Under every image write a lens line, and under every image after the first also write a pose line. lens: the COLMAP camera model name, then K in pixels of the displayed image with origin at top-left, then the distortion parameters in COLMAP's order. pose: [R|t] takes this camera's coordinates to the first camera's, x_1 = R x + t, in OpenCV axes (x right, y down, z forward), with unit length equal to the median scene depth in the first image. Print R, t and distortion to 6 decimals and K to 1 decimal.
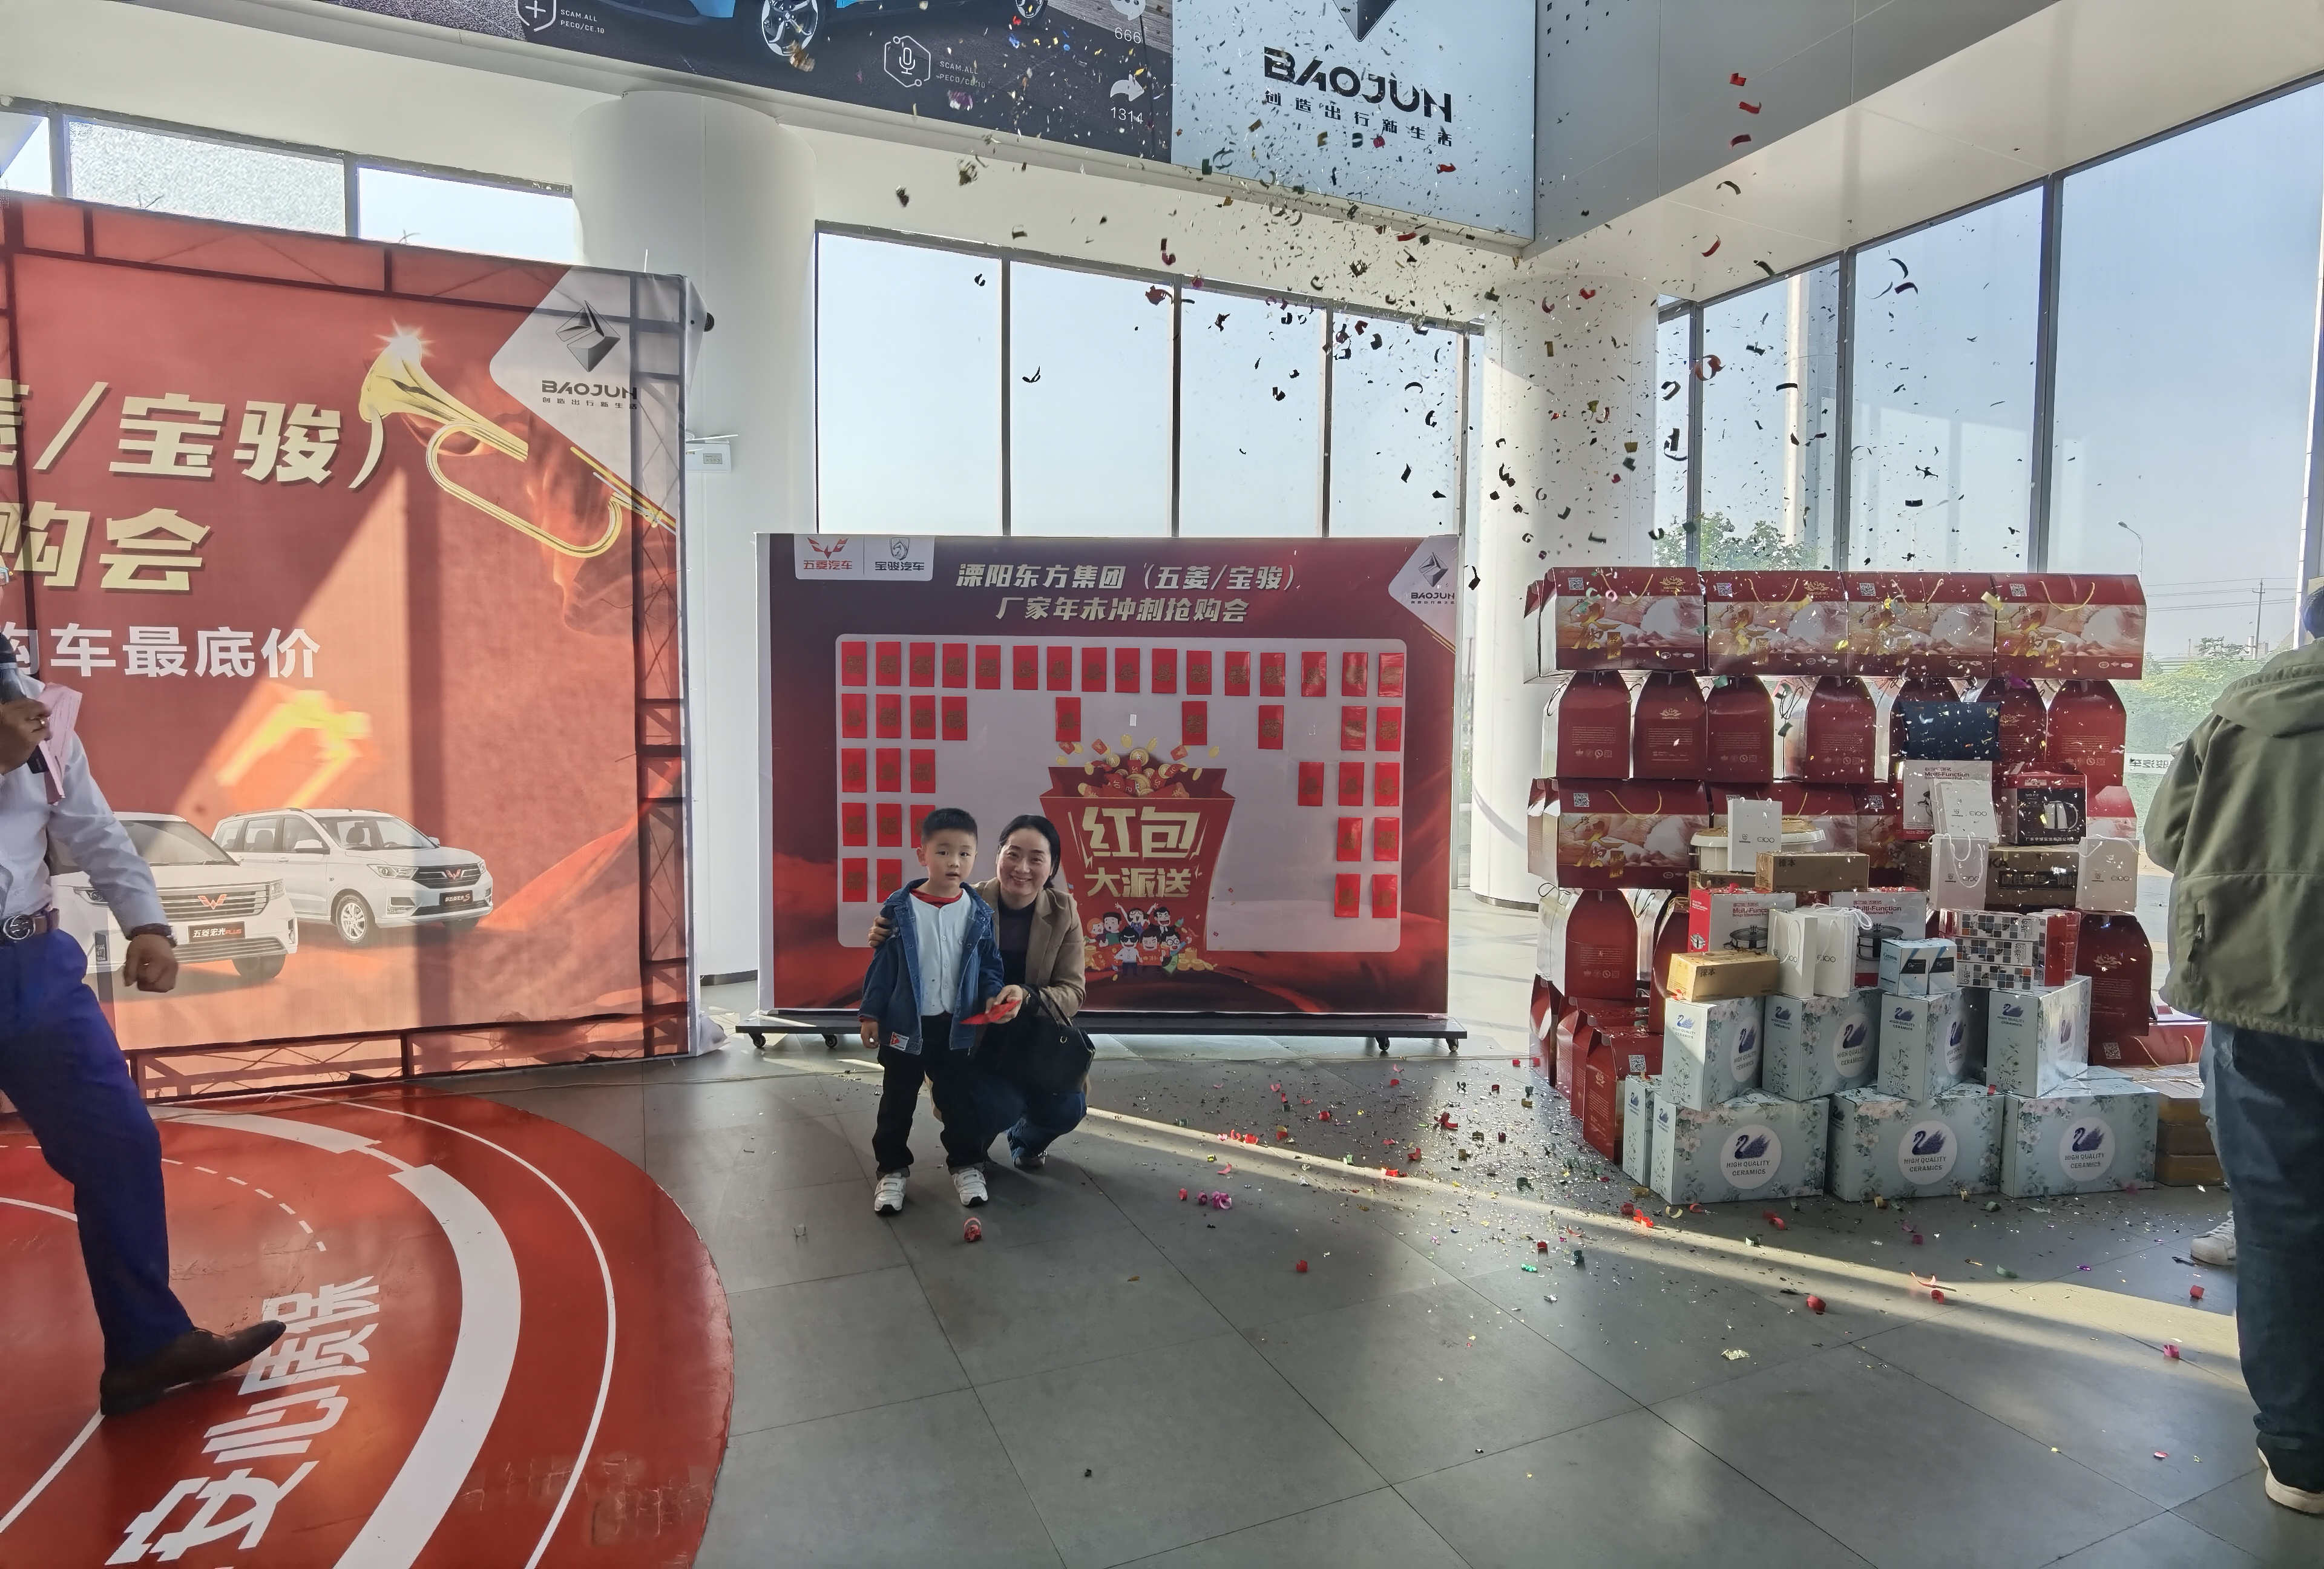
lens RADIAL K [[1192.9, 0, 1162.0], [0, 1192.9, 784.5], [0, 0, 1]] dist [-0.073137, 0.036864]
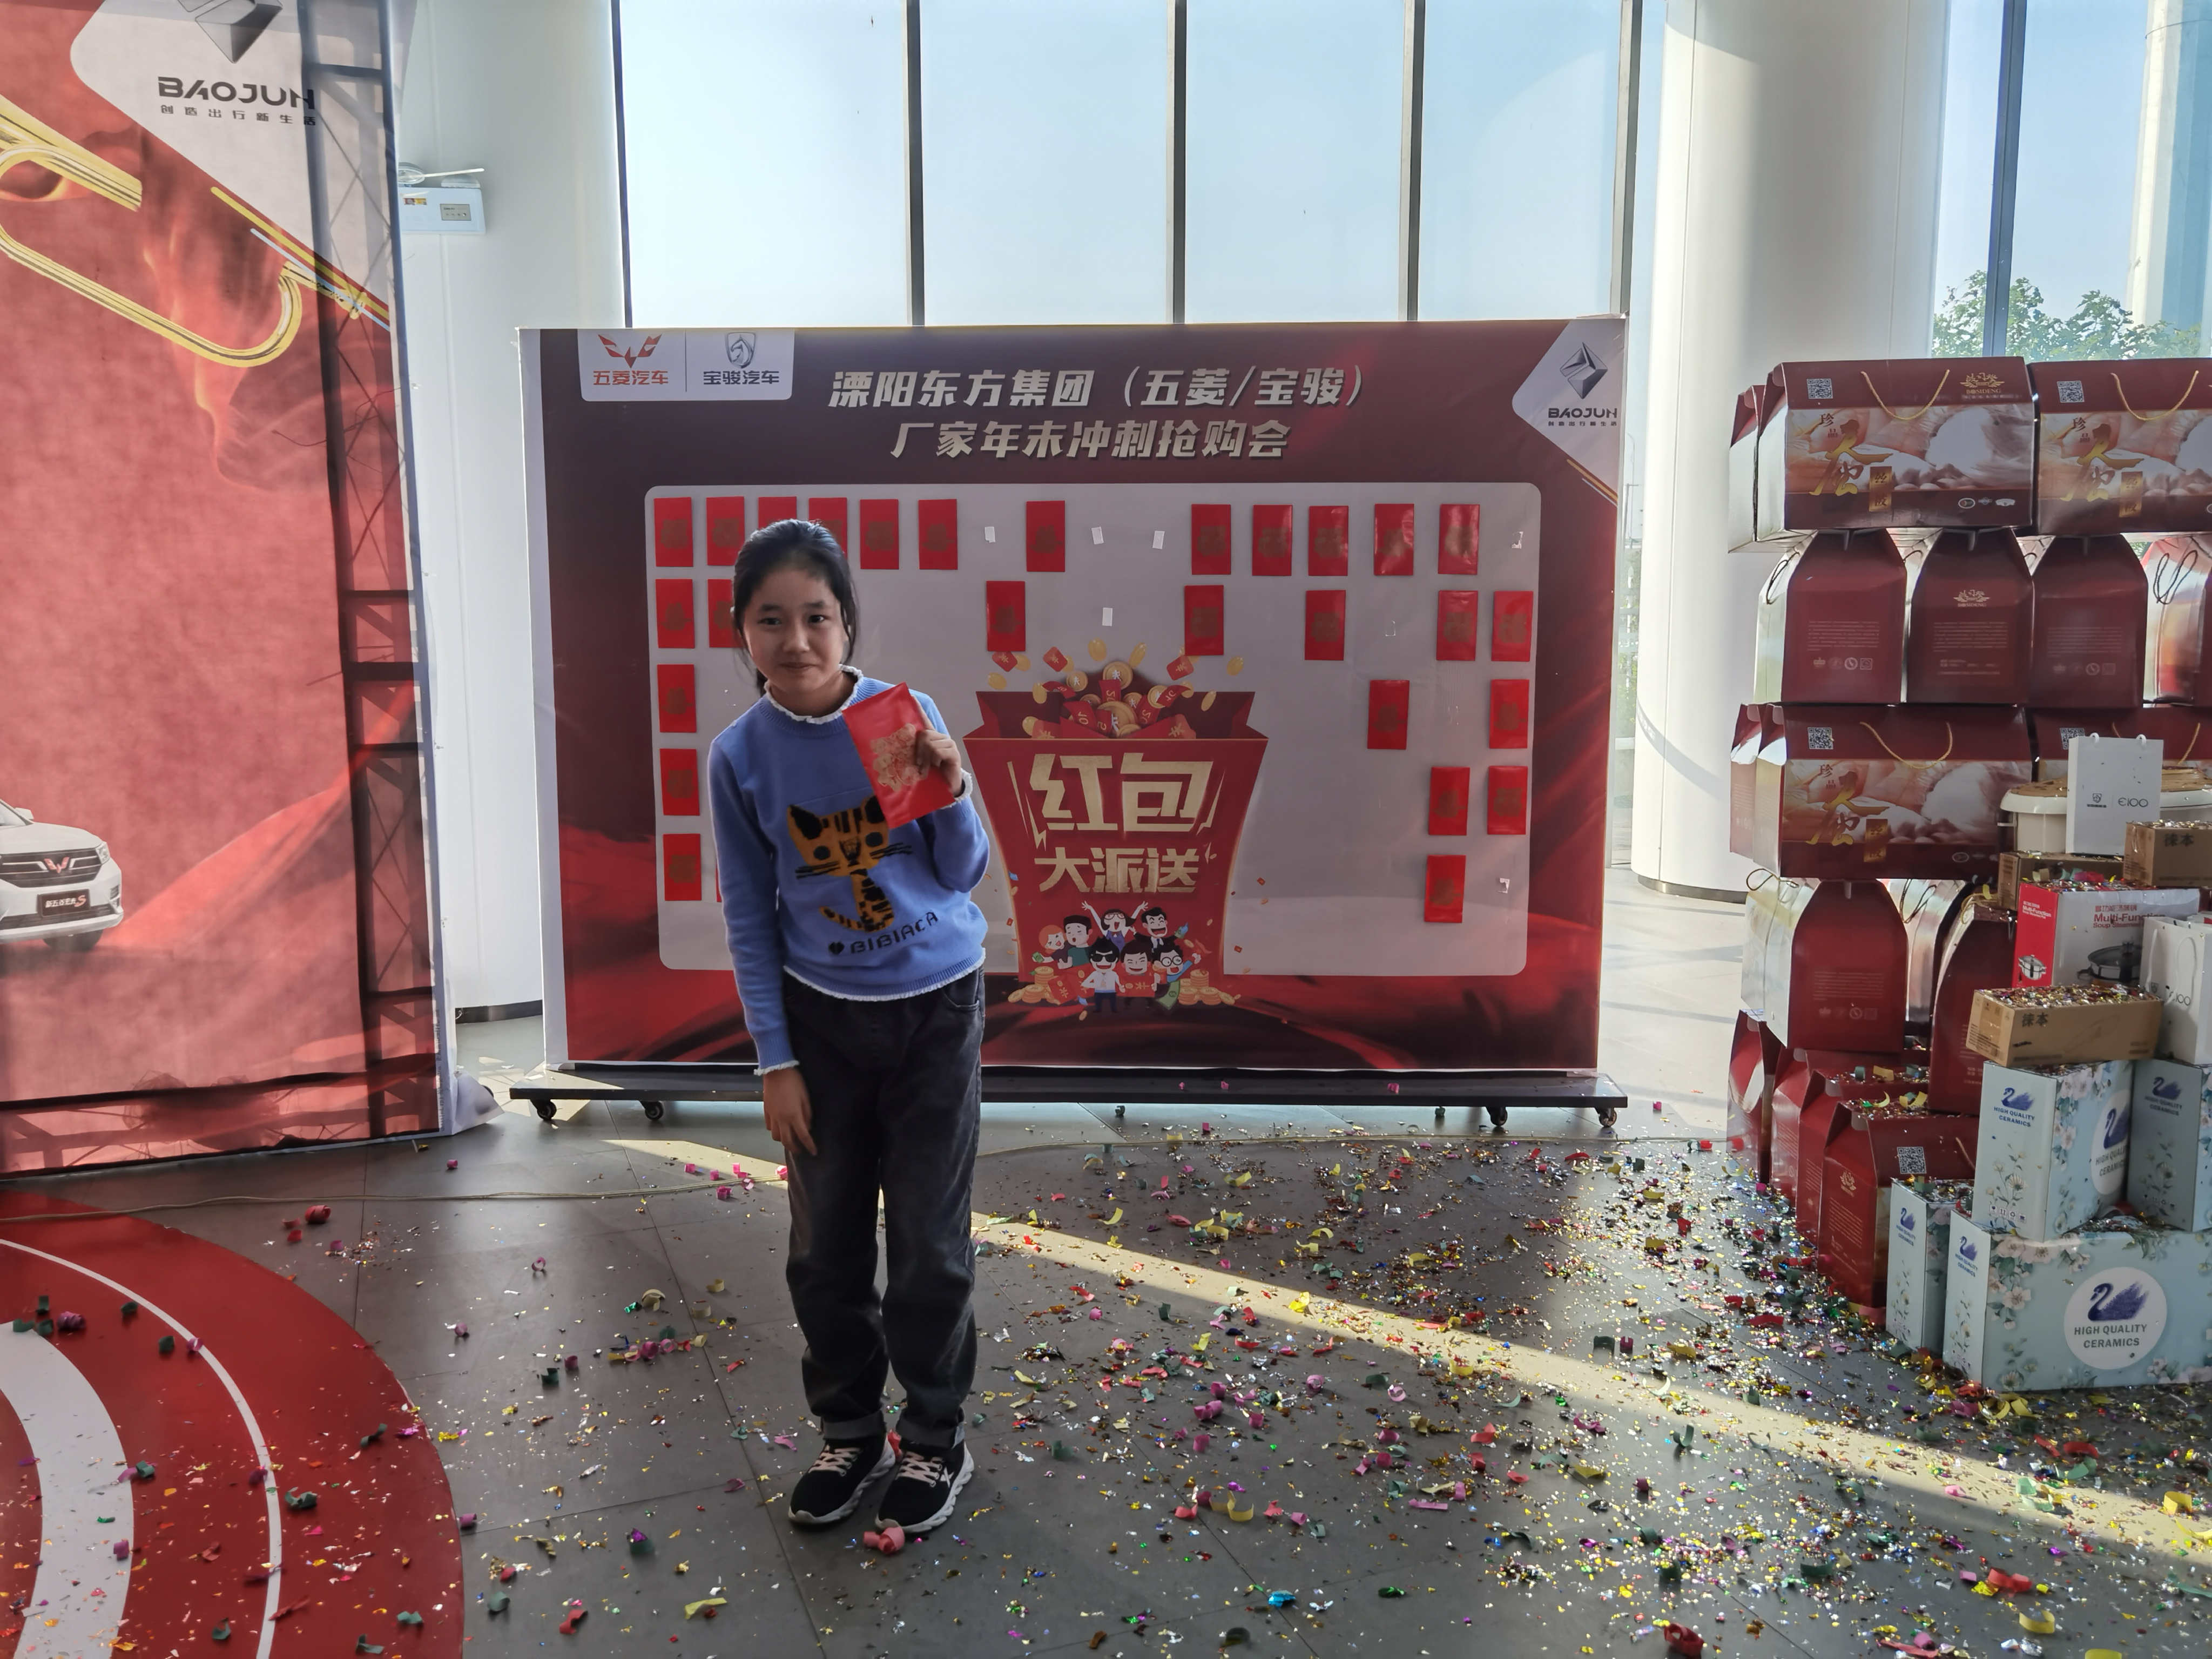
lens RADIAL K [[1715.7, 0, 1108.9], [0, 1715.7, 830.4], [0, 0, 1]] dist [0.001002, 0.005941]
pose [[0.999352, -0.004695, -0.035687, 0.008824], [0.007203, 0.997488, 0.070472, -0.004932], [0.035266, -0.070683, 0.996875, 0.071888]]
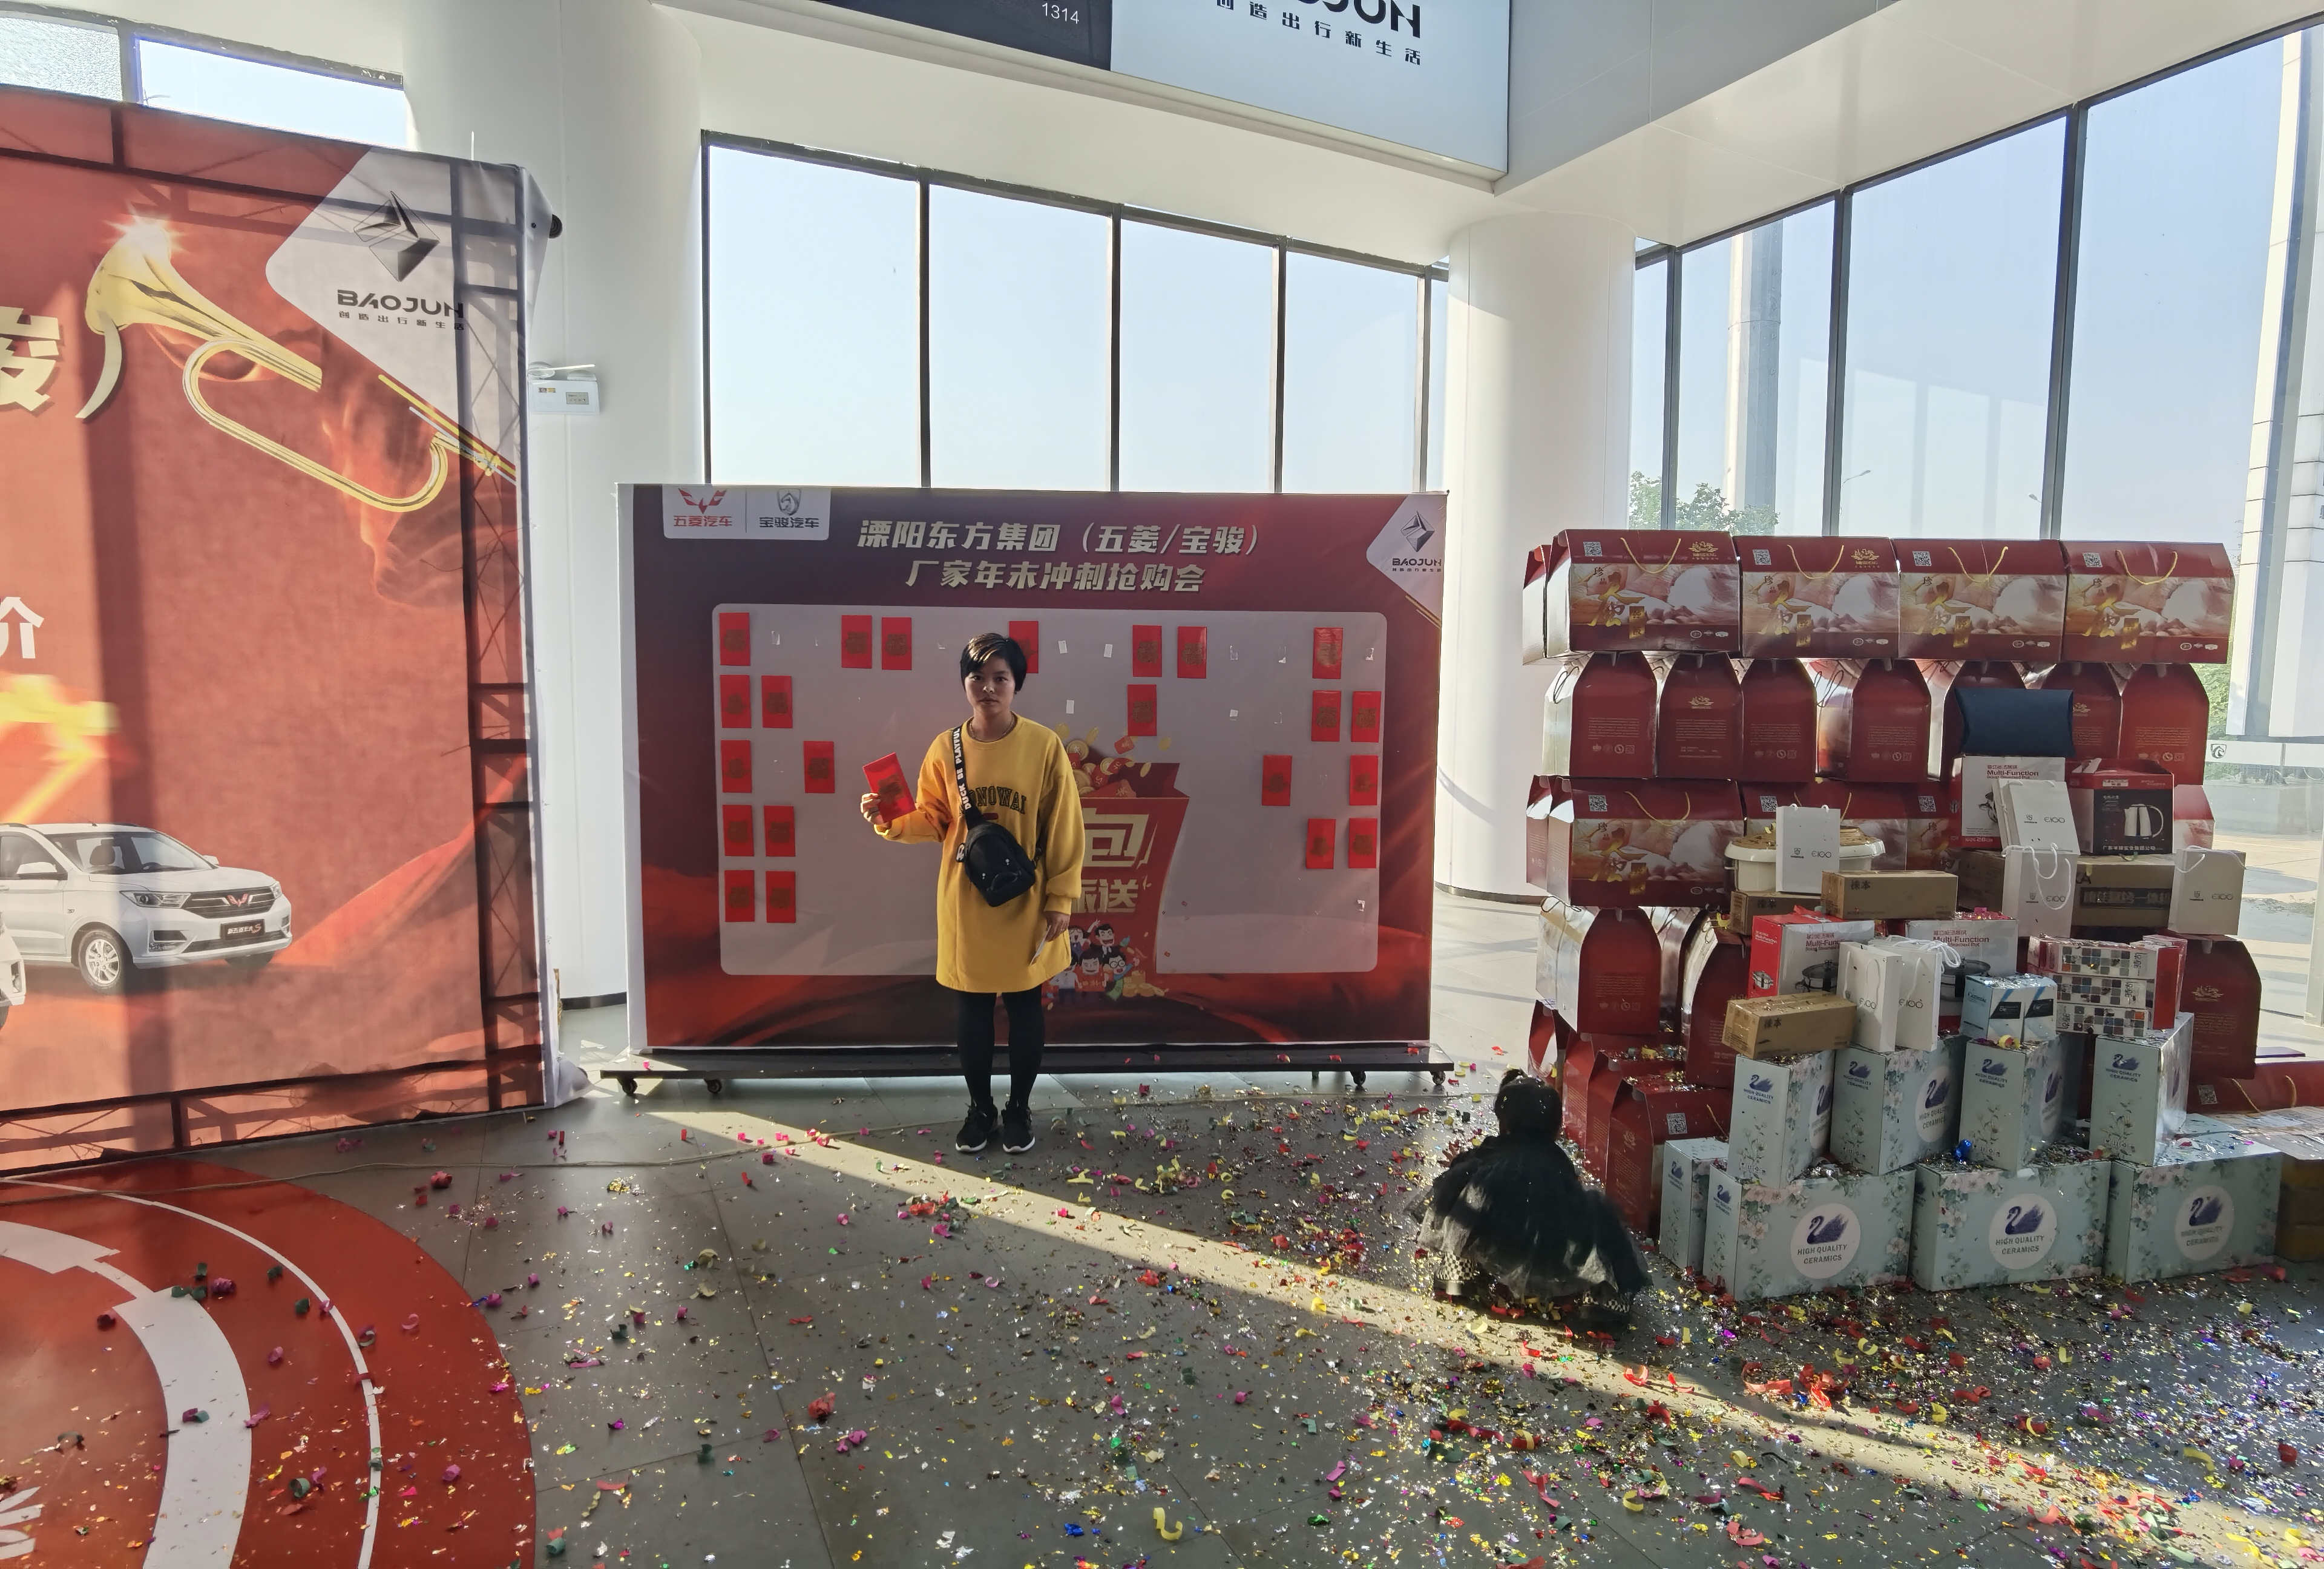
lens RADIAL K [[1192.9, 0, 1162.0], [0, 1192.9, 784.5], [0, 0, 1]] dist [-0.073137, 0.036864]
pose [[0.998514, -0.004423, 0.054309, -0.005650], [0.002883, 0.999592, 0.028413, -0.024969], [-0.054412, -0.028214, 0.998120, 0.161468]]
